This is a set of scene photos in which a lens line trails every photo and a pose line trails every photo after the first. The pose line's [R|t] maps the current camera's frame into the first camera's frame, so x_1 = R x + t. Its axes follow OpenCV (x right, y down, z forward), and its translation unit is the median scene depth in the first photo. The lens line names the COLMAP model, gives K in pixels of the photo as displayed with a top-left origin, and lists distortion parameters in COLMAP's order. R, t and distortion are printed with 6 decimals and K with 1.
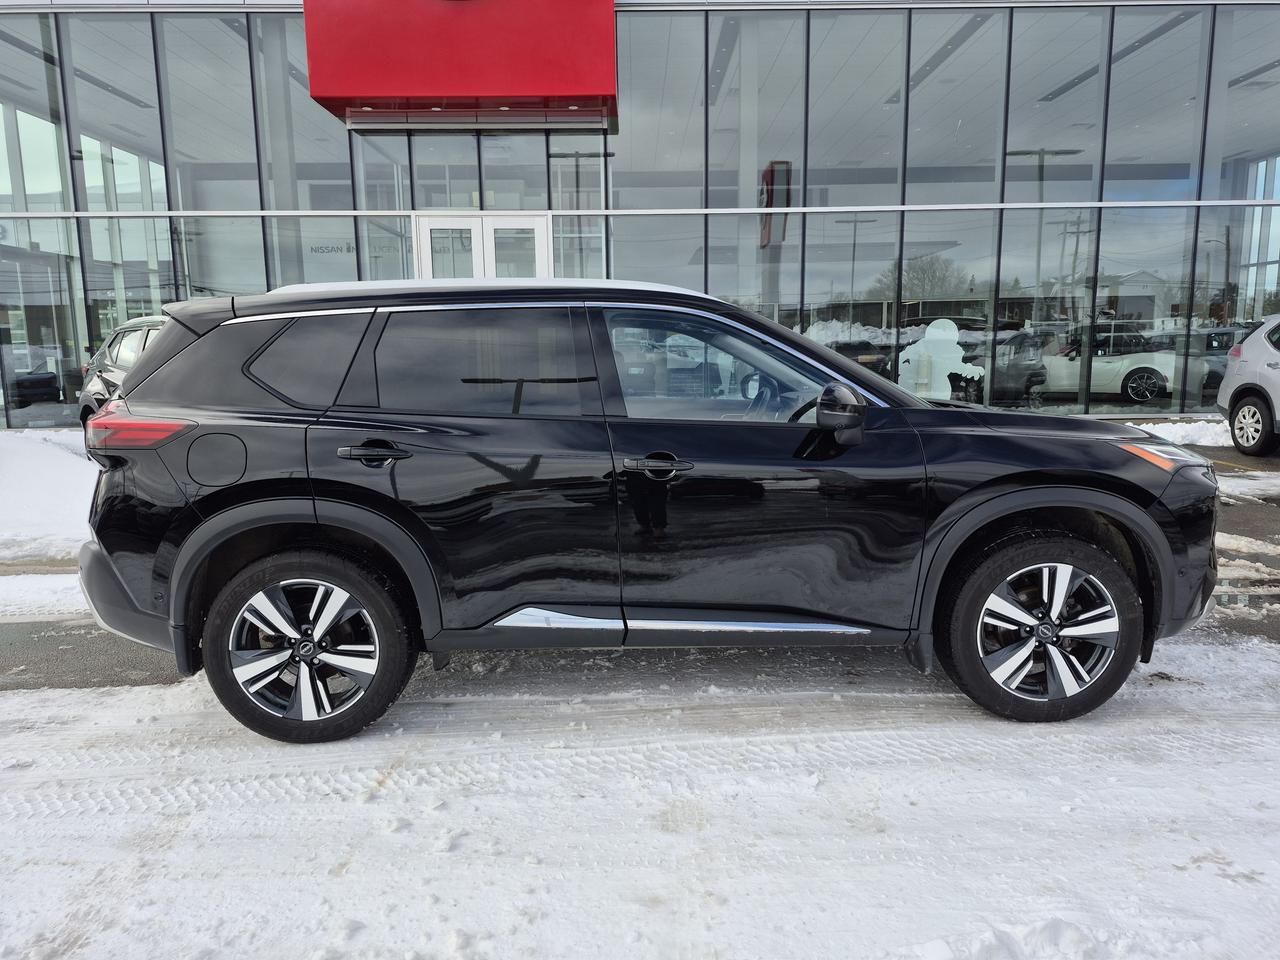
lens RADIAL K [[902.1, 0, 638.0], [0, 902.1, 485.2], [0, 0, 1]] dist [0.046341, -0.052040]
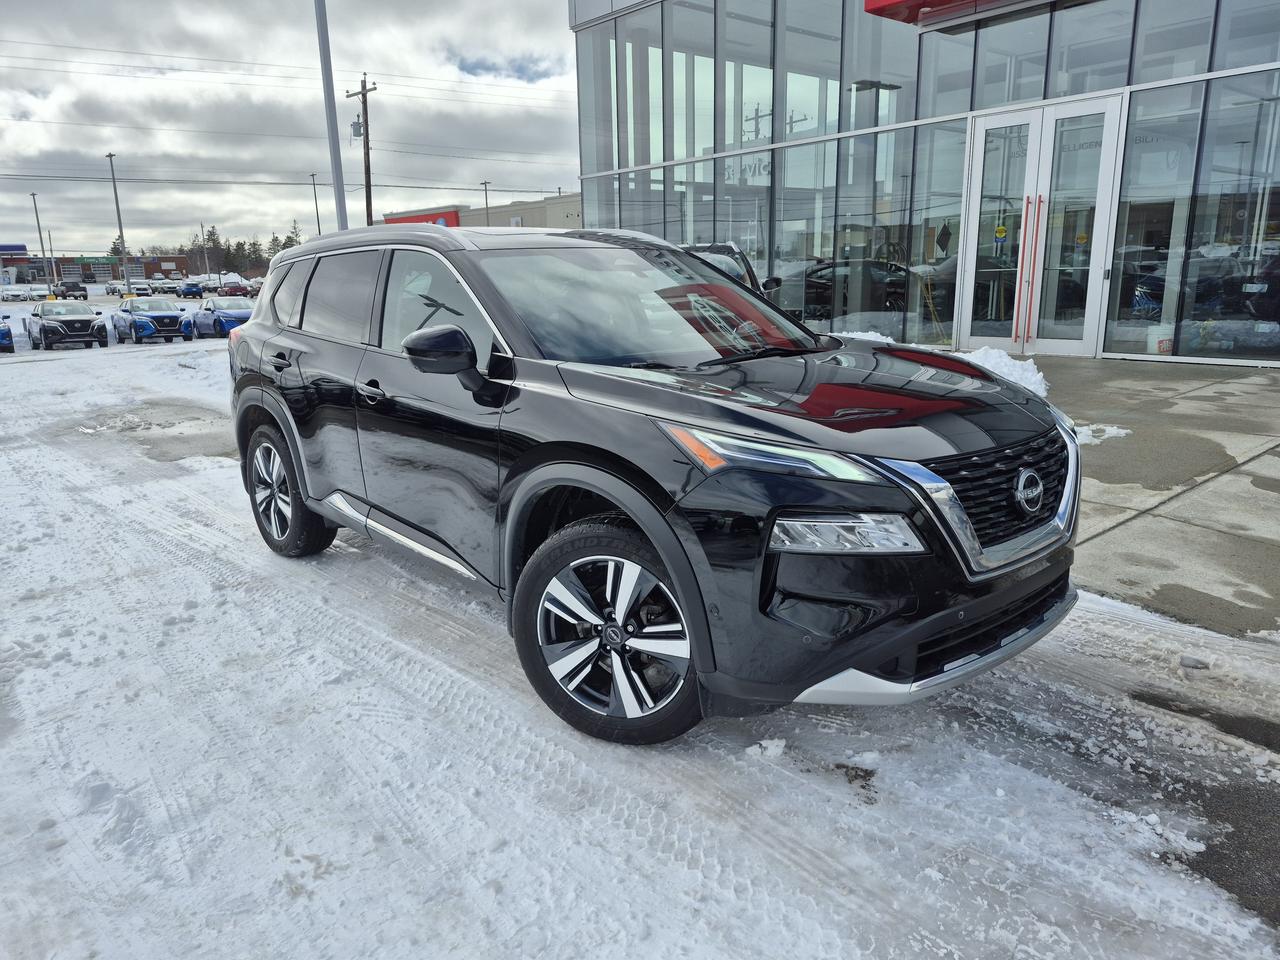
lens RADIAL K [[902.1, 0, 639.6], [0, 902.1, 477.0], [0, 0, 1]] dist [0.046341, -0.052040]
pose [[0.629588, 0.173175, -0.757383, 1.069509], [-0.100747, 0.984809, 0.141428, -0.108405], [0.770370, -0.012737, 0.637470, 0.478499]]
